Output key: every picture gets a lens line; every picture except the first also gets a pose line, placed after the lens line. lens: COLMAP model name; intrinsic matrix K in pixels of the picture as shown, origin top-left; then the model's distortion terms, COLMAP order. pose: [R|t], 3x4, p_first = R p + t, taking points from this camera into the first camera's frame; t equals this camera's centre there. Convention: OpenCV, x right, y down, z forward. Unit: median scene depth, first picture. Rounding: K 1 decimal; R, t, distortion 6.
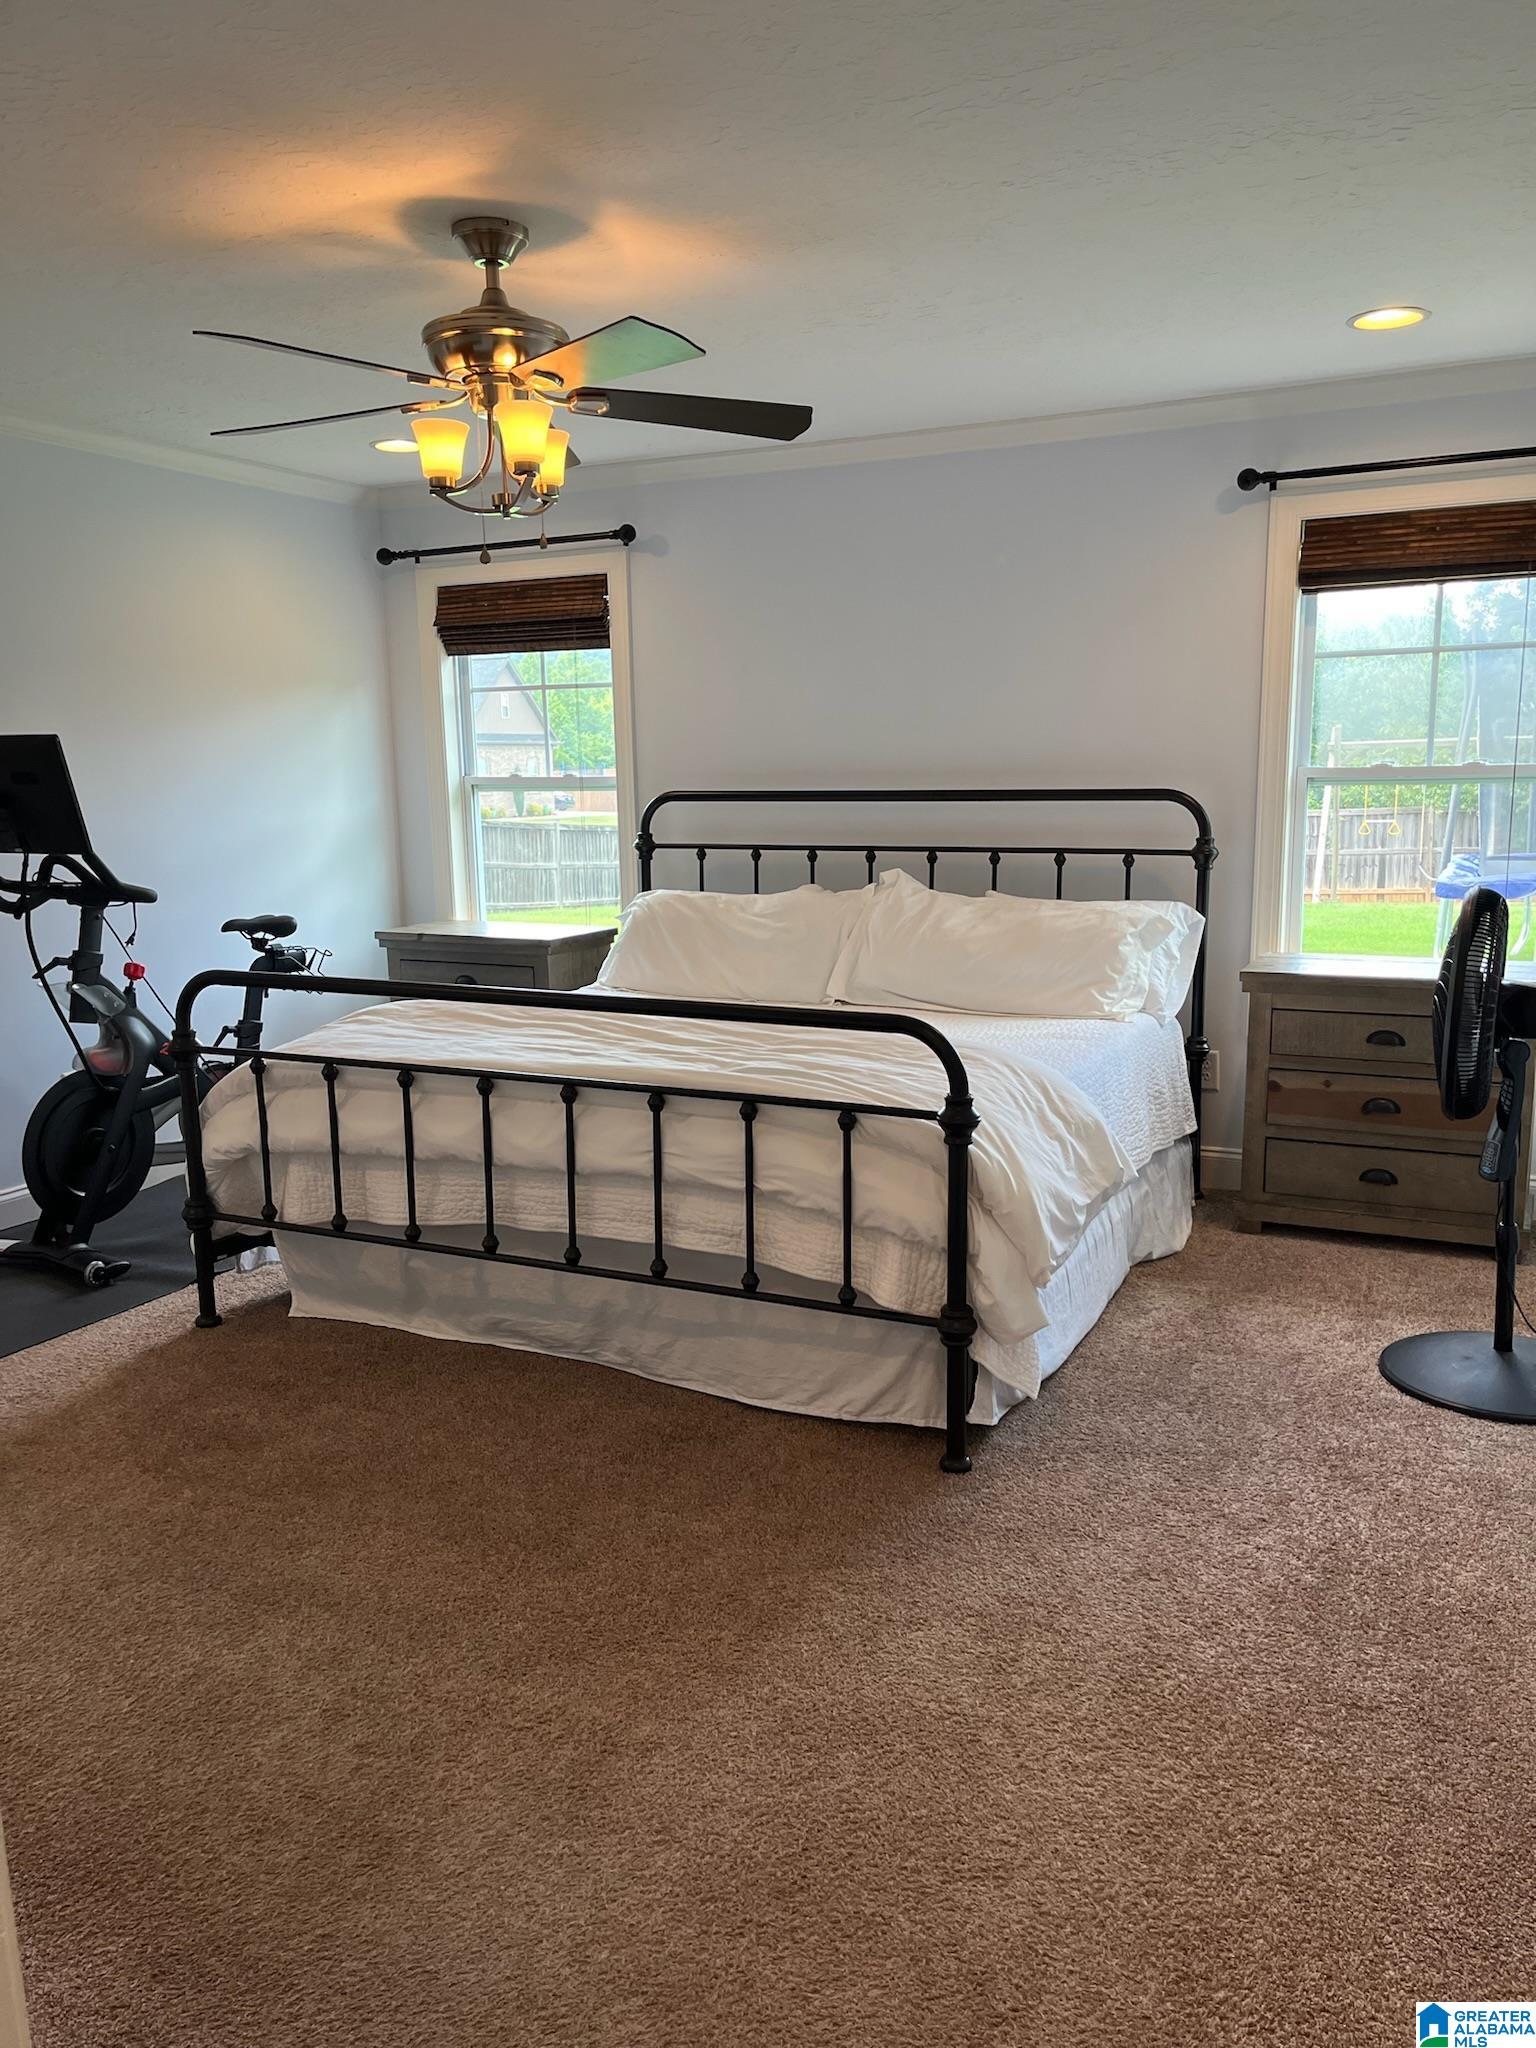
lens RADIAL K [[1548.3, 0, 777.3], [0, 1548.3, 1016.9], [0, 0, 1]] dist [0.066590, -0.078472]
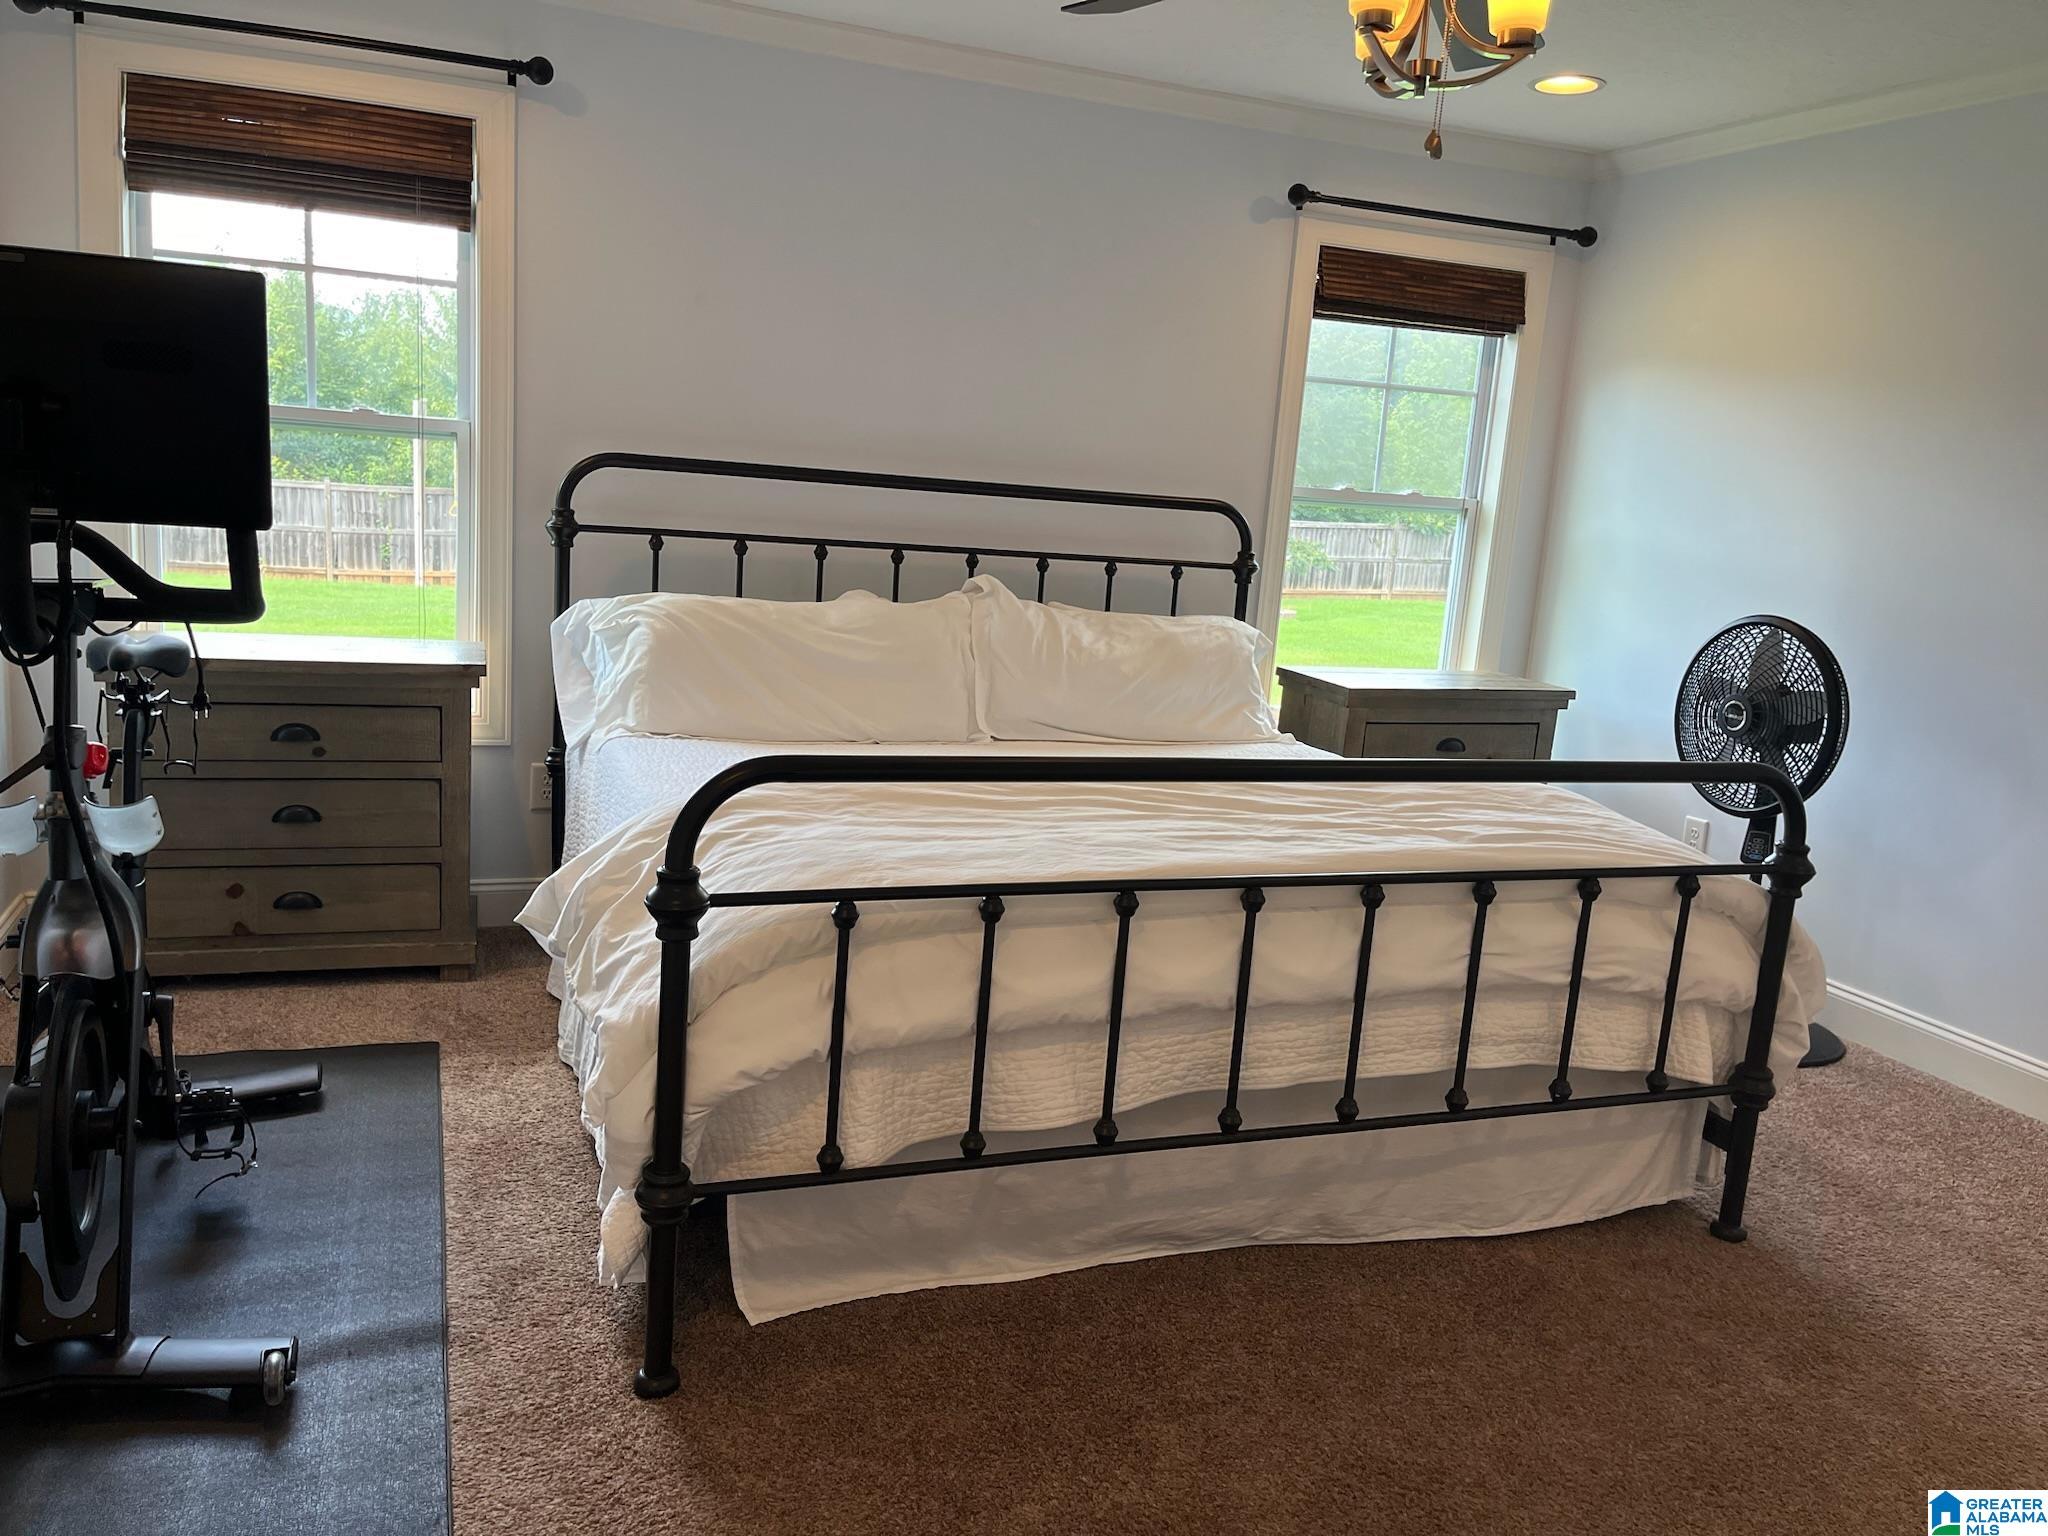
lens RADIAL K [[1548.3, 0, 989.7], [0, 1548.3, 751.0], [0, 0, 1]] dist [0.066590, -0.078472]
pose [[0.680521, -0.062758, 0.730036, -0.582312], [0.036123, 0.997987, 0.052119, -0.047138], [-0.731838, -0.009097, 0.681418, 0.456725]]
